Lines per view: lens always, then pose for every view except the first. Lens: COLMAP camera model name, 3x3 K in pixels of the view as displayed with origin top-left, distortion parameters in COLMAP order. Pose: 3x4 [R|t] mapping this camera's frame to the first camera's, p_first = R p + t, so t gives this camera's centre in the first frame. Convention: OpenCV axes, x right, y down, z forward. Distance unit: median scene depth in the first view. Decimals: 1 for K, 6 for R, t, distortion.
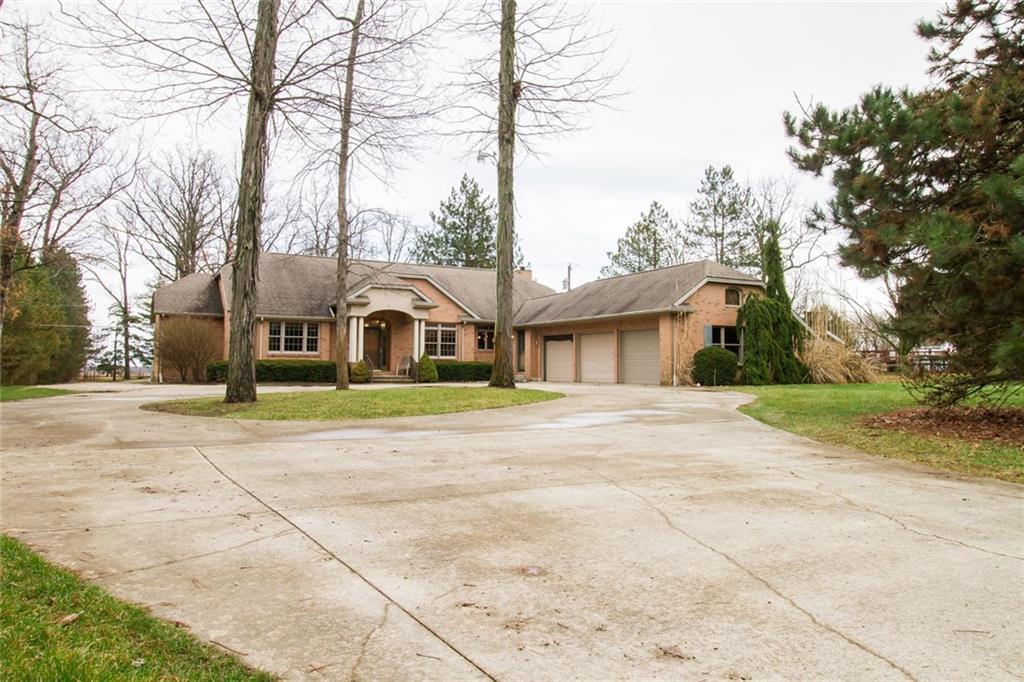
lens RADIAL K [[693.0, 0, 512.0], [0, 693.0, 341.0], [0, 0, 1]] dist [-0.031352, 0.001008]
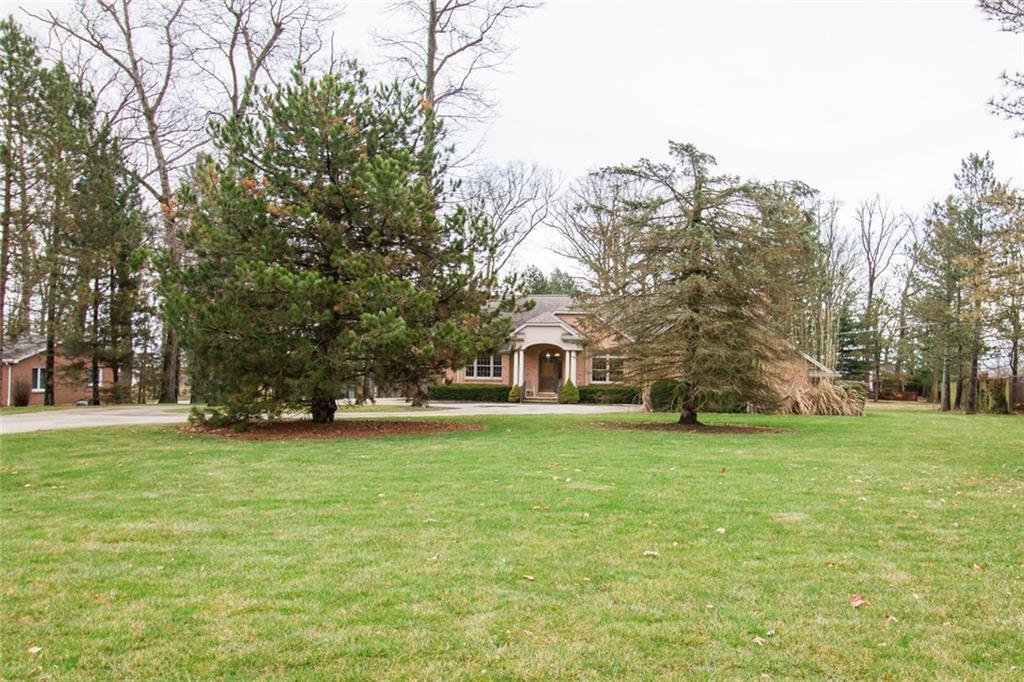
lens RADIAL K [[864.8, 0, 512.0], [0, 864.8, 341.0], [0, 0, 1]] dist [-0.000181, -0.000035]
pose [[0.722590, -0.021260, -0.690950, 0.816231], [0.007711, 0.999713, -0.022697, -0.014632], [0.691234, 0.011073, 0.722546, -0.131342]]
